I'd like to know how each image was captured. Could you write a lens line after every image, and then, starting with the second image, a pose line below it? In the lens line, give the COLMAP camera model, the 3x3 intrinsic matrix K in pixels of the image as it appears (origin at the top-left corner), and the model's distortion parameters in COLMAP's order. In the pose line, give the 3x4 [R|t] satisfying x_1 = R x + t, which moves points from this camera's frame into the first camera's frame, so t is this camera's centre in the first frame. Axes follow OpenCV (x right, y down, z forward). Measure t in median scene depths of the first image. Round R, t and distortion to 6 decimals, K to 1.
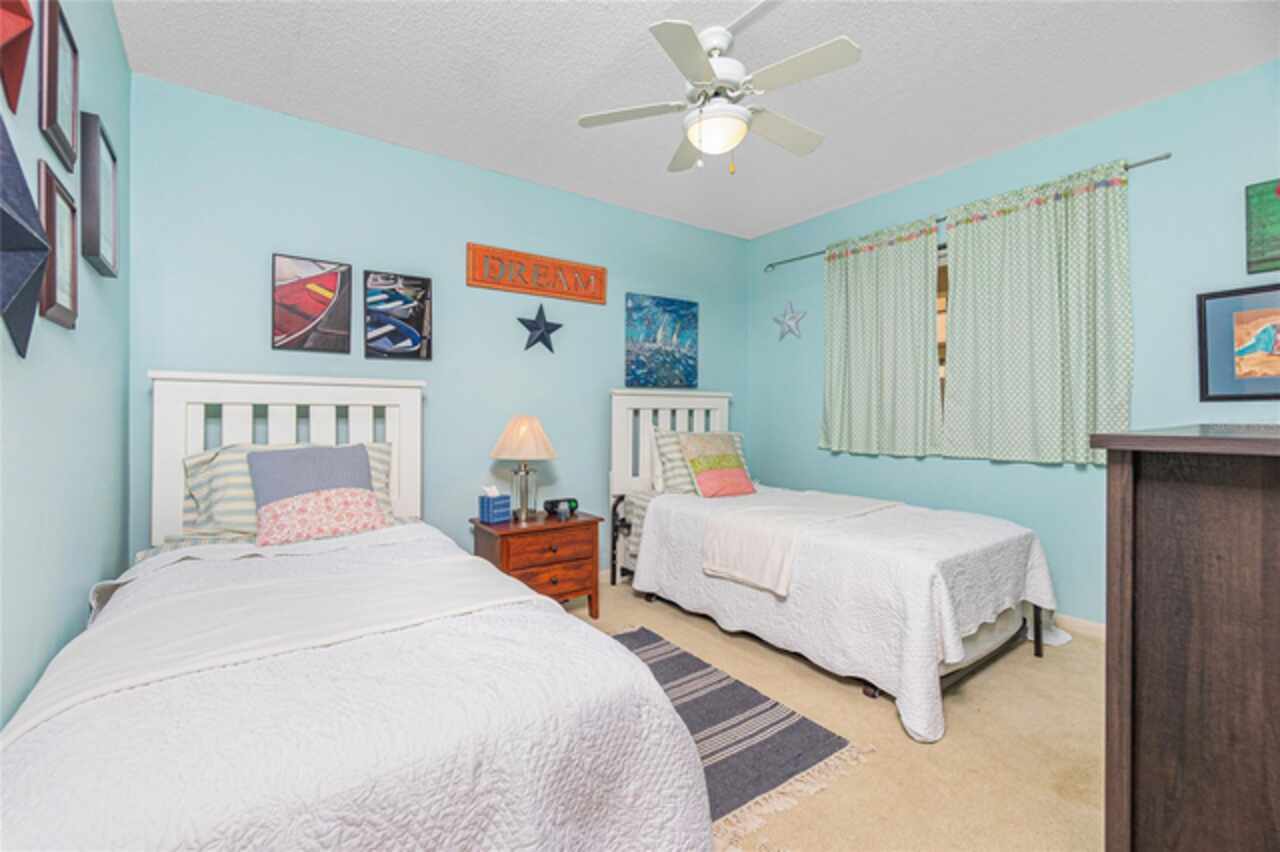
lens RADIAL K [[563.7, 0, 638.2], [0, 563.7, 417.0], [0, 0, 1]] dist [-0.001213, 0.000294]
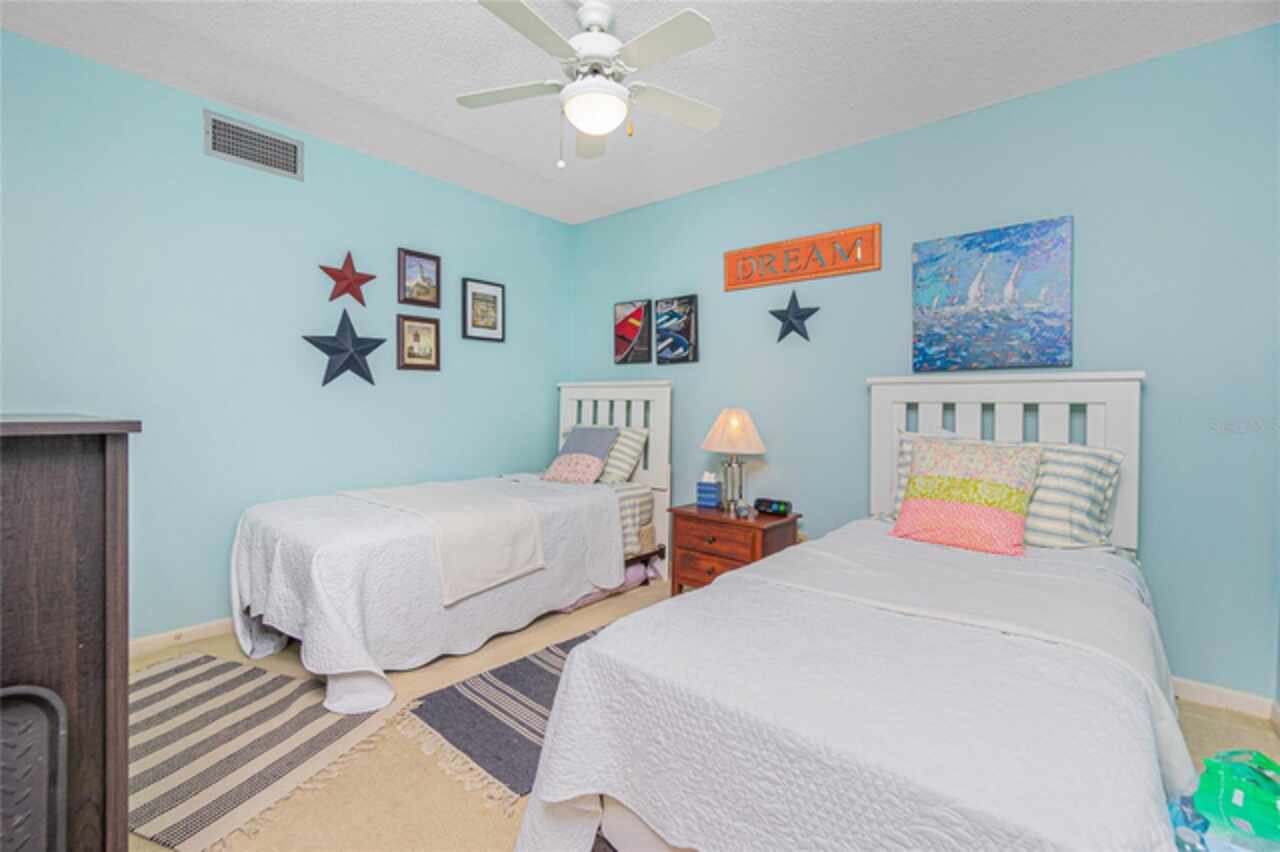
lens RADIAL K [[563.7, 0, 638.2], [0, 563.7, 417.0], [0, 0, 1]] dist [-0.001213, 0.000294]
pose [[0.220415, 0.018701, -0.975227, 0.752825], [-0.018750, 0.999713, 0.014933, -0.000523], [0.975226, 0.014994, 0.220703, 0.602238]]
